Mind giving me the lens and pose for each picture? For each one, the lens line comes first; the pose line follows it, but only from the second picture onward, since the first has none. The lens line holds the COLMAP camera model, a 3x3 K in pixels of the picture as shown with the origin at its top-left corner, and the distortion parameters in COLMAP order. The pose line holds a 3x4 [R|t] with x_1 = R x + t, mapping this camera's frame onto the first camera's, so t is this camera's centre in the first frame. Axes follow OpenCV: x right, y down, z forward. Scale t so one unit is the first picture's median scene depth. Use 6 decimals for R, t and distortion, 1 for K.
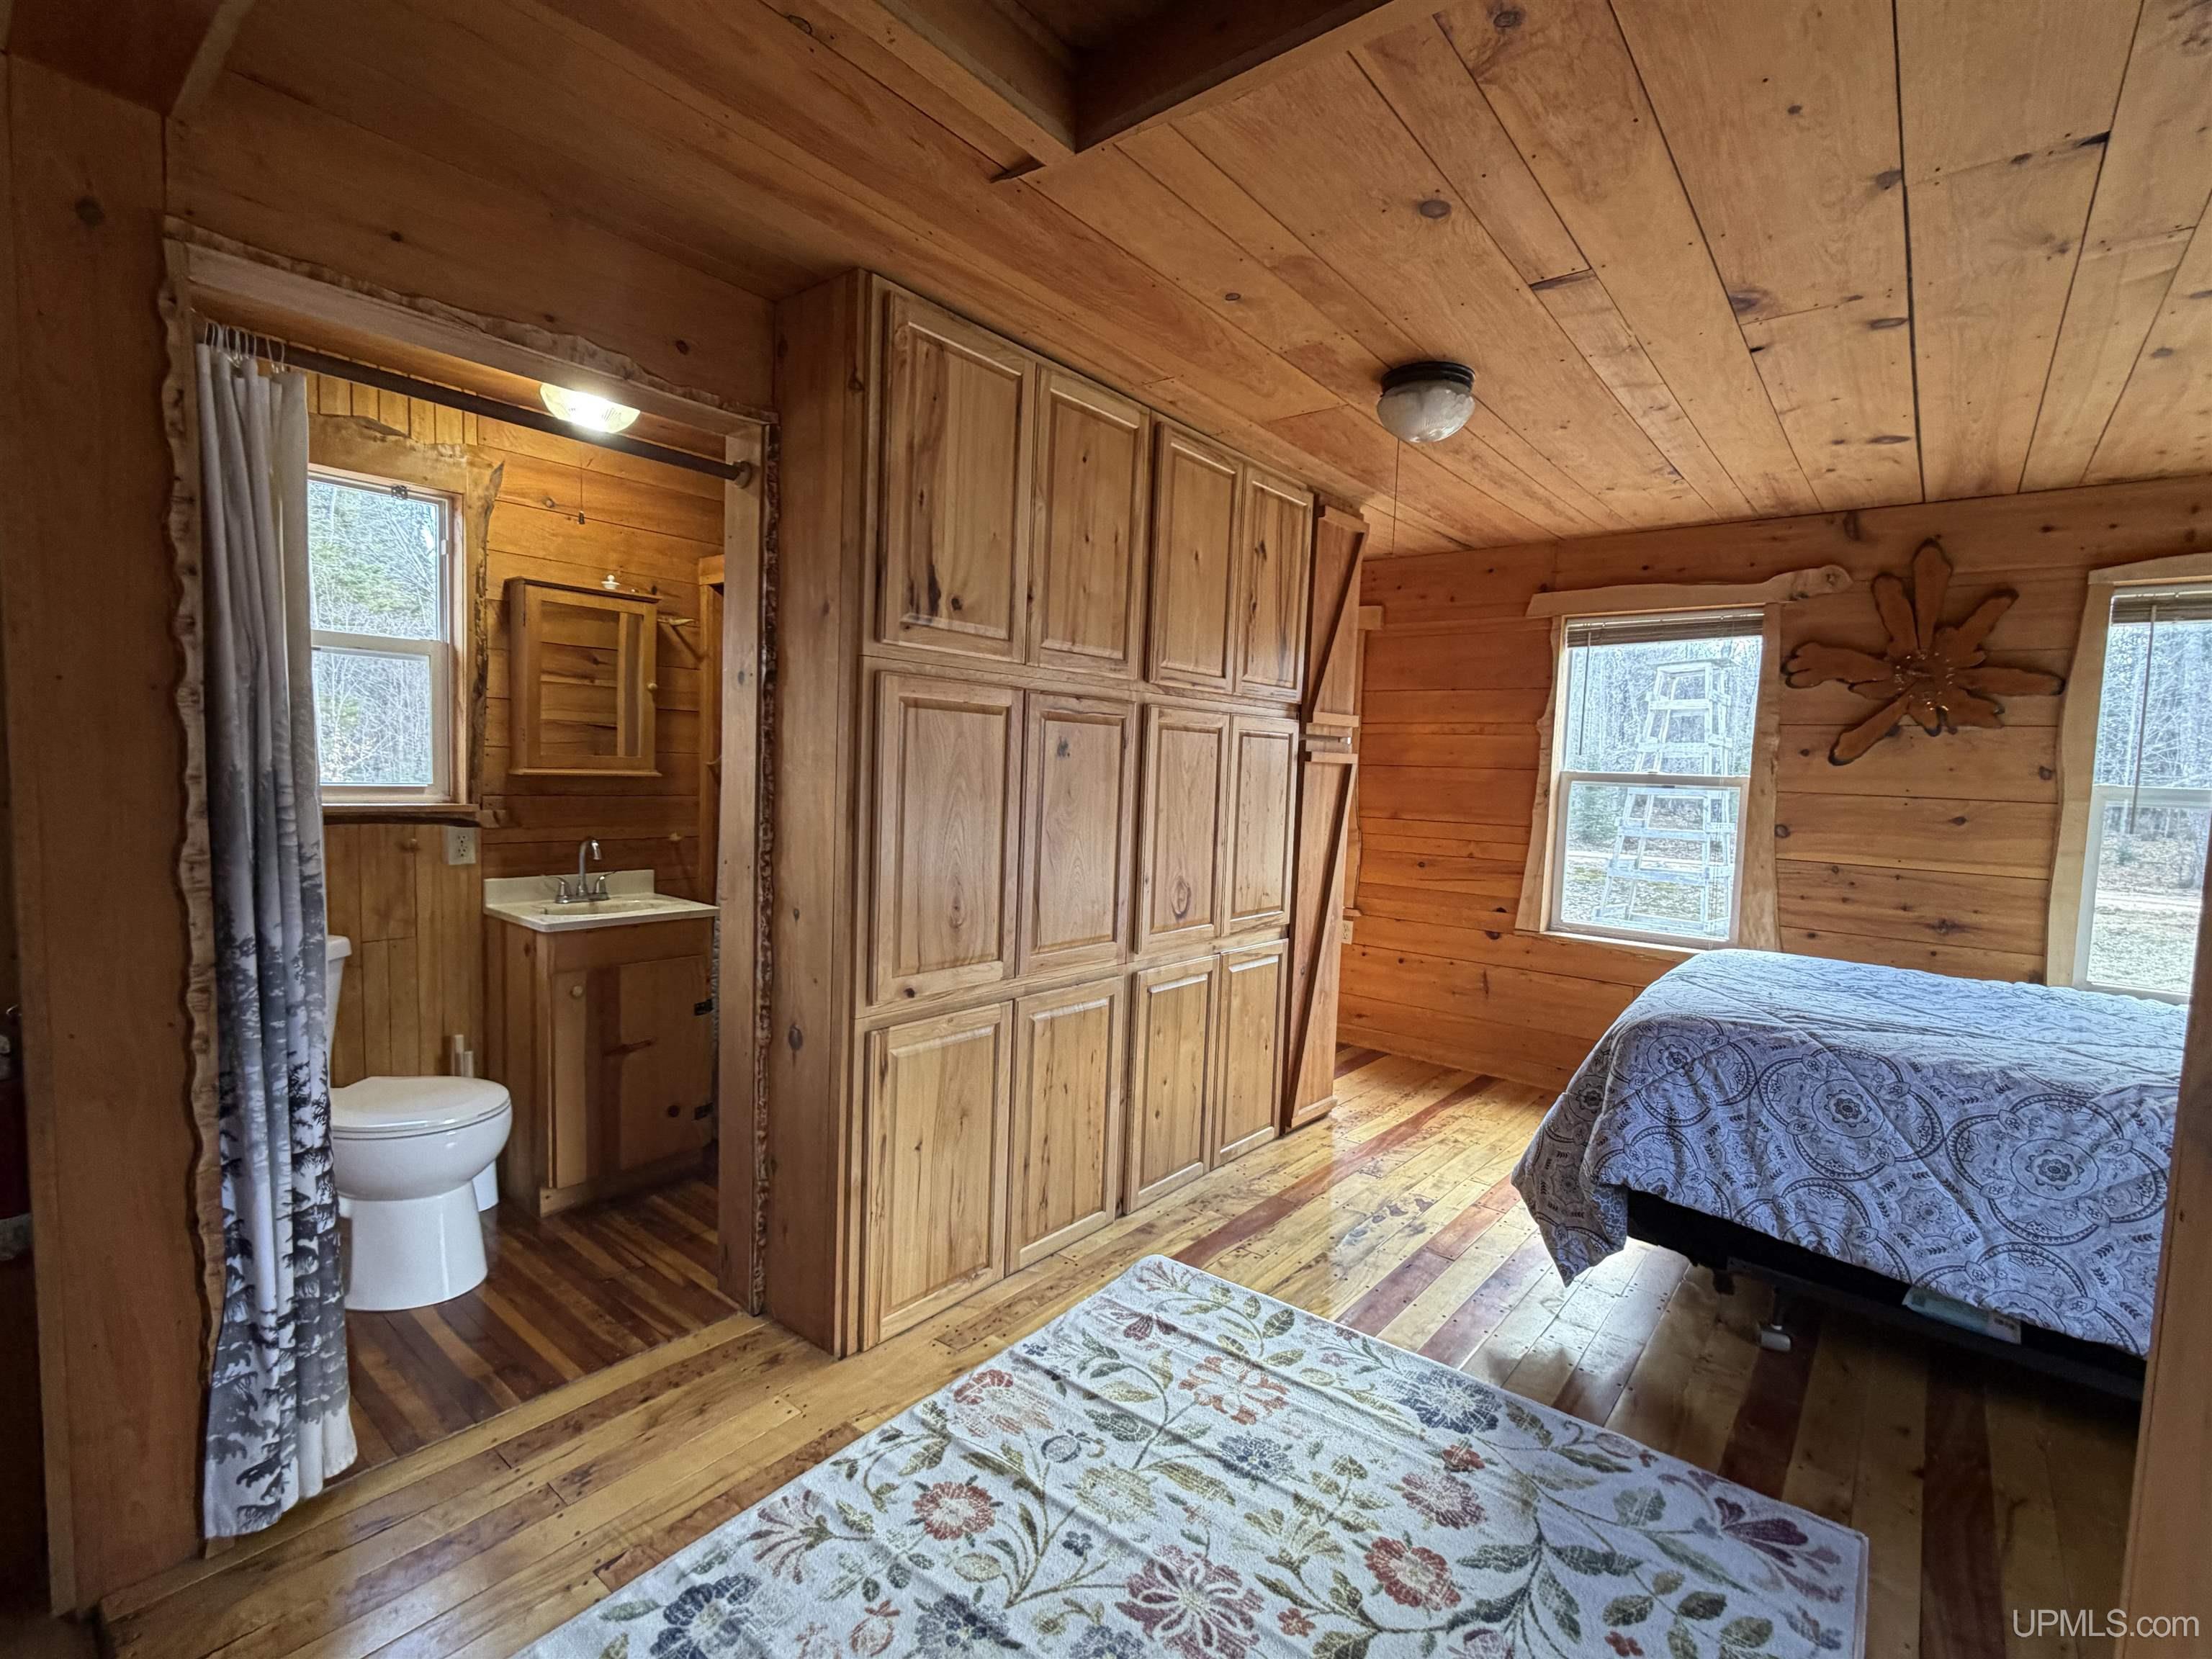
lens RADIAL K [[1019.3, 0, 1105.1], [0, 1019.3, 832.8], [0, 0, 1]] dist [0.007744, -0.002083]
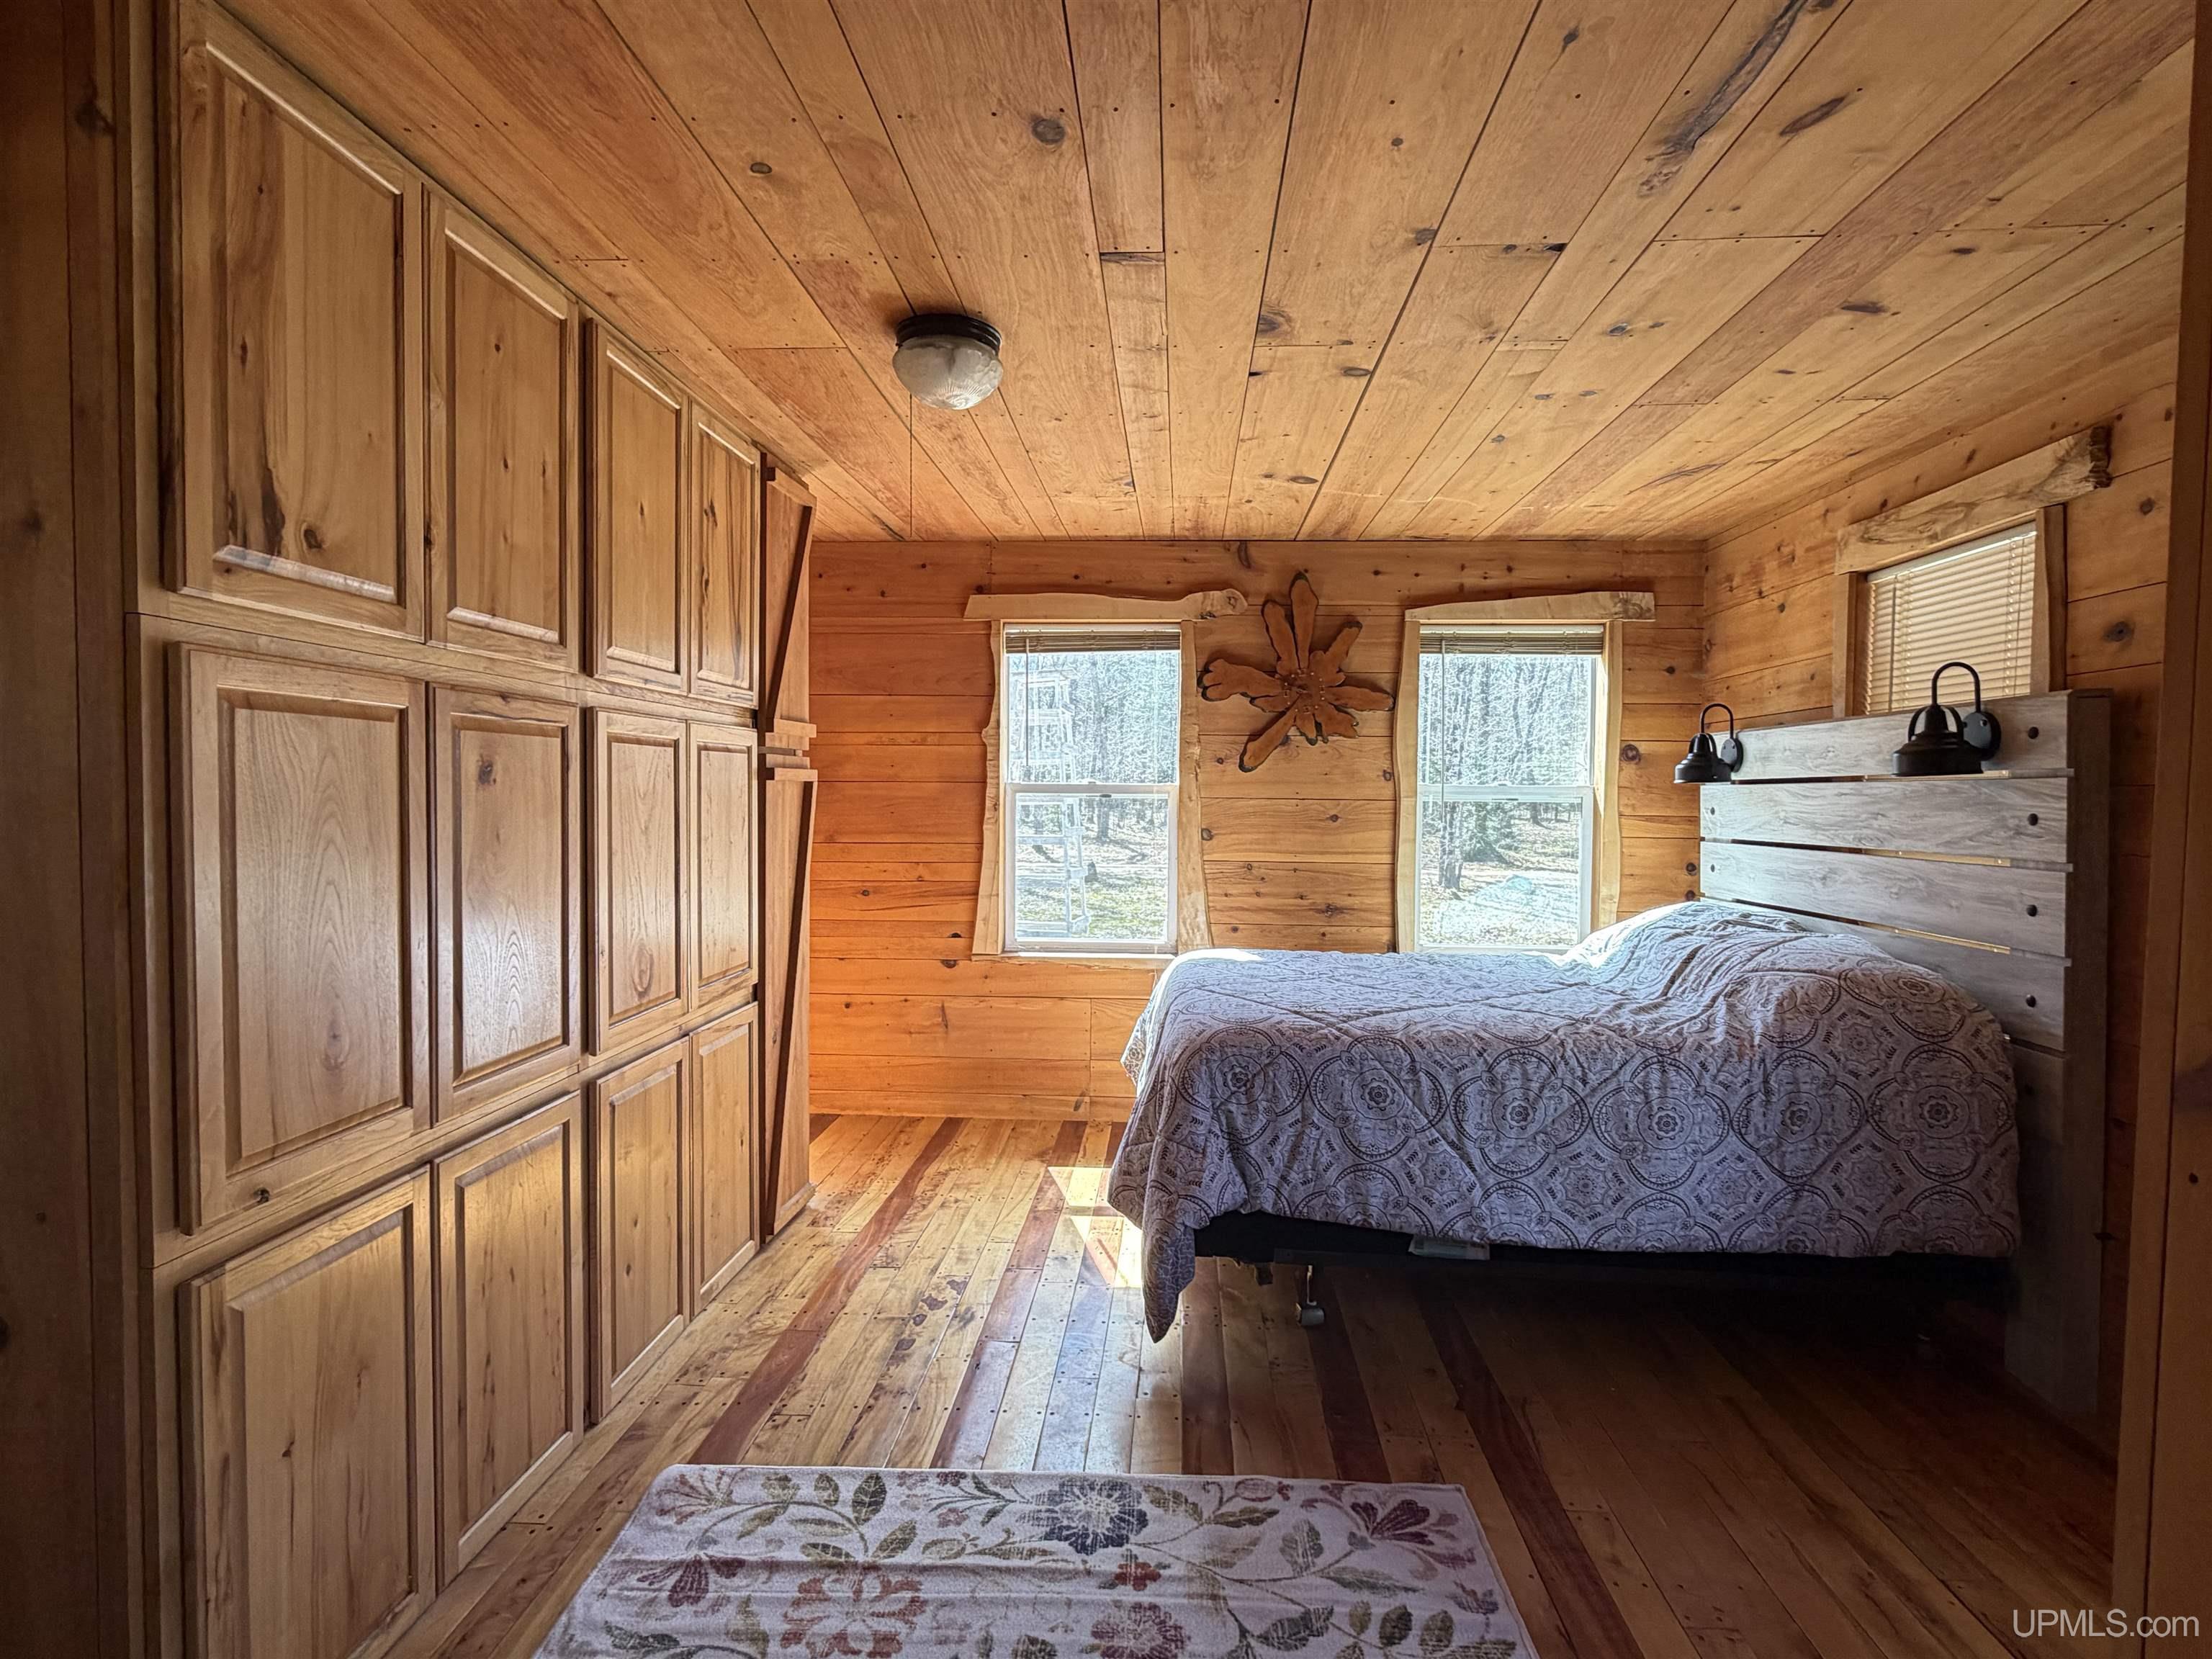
lens RADIAL K [[1124.8, 0, 1126.6], [0, 1124.8, 836.5], [0, 0, 1]] dist [0.009998, -0.001964]
pose [[0.804800, -0.053278, 0.591150, -0.138692], [0.060275, 0.998151, 0.007899, -0.020095], [-0.590477, 0.029274, 0.806523, 0.147554]]
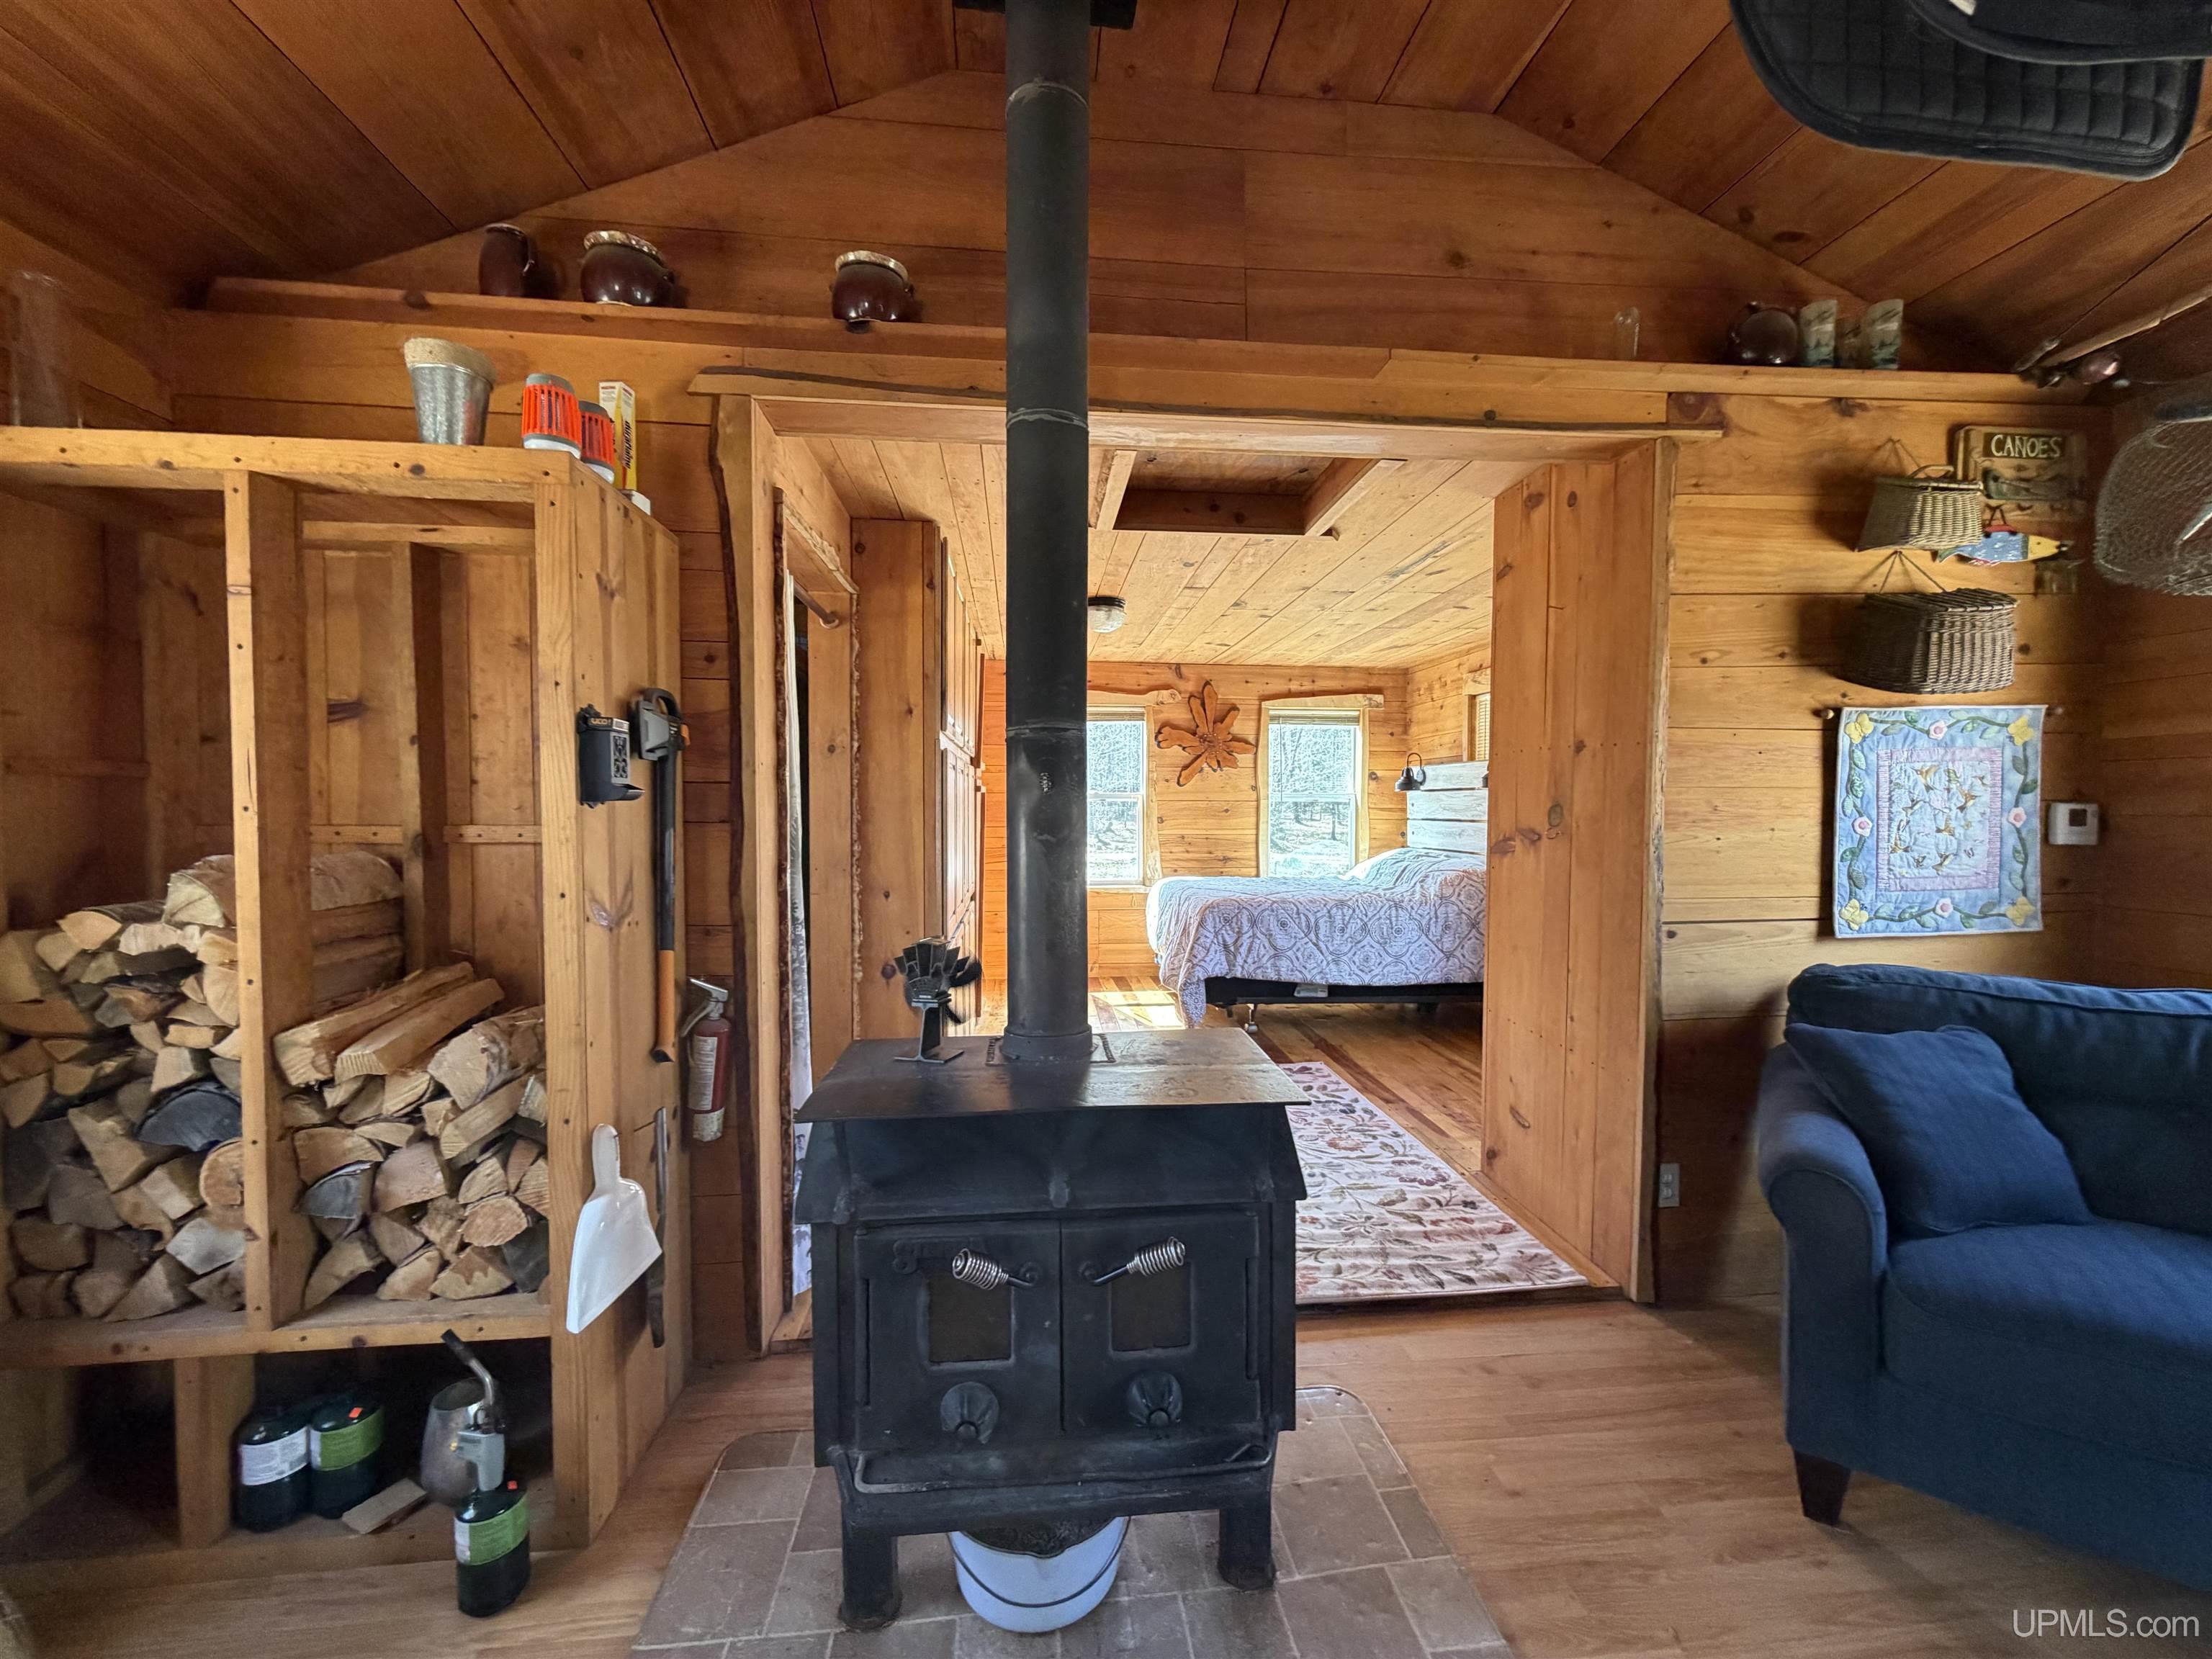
lens RADIAL K [[881.9, 0, 1116.0], [0, 881.9, 831.0], [0, 0, 1]] dist [0.000461, -0.000101]
pose [[0.702469, -0.059265, 0.709242, -0.873207], [0.072577, 0.997297, 0.011451, -0.009792], [-0.708004, 0.043431, 0.704872, -0.208921]]
